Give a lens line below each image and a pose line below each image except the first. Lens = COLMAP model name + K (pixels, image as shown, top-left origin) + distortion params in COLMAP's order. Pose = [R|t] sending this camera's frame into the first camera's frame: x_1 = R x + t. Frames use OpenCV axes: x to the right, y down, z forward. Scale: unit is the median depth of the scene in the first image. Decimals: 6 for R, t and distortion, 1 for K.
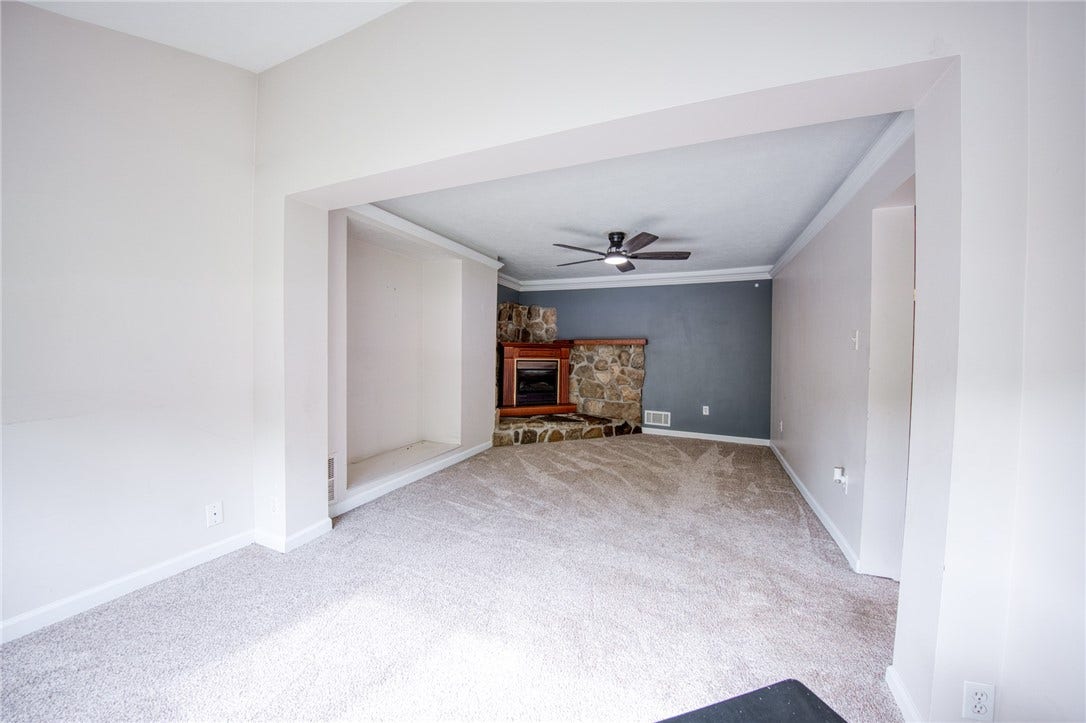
lens RADIAL K [[384.9, 0, 542.0], [0, 384.9, 348.3], [0, 0, 1]] dist [-0.000589, -0.022494]
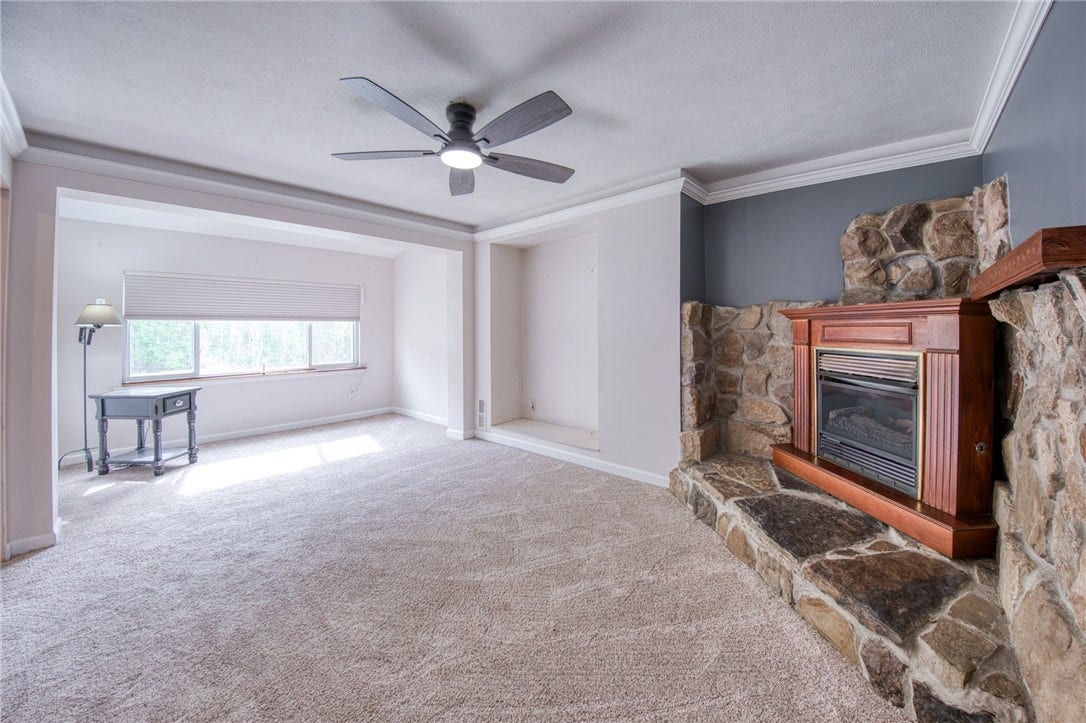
lens RADIAL K [[384.9, 0, 542.0], [0, 384.9, 348.3], [0, 0, 1]] dist [-0.000589, -0.022494]
pose [[-0.316202, 0.005411, -0.948676, 0.421724], [-0.020647, 0.999708, 0.012584, 0.029670], [0.948467, 0.023567, -0.315998, 0.847567]]
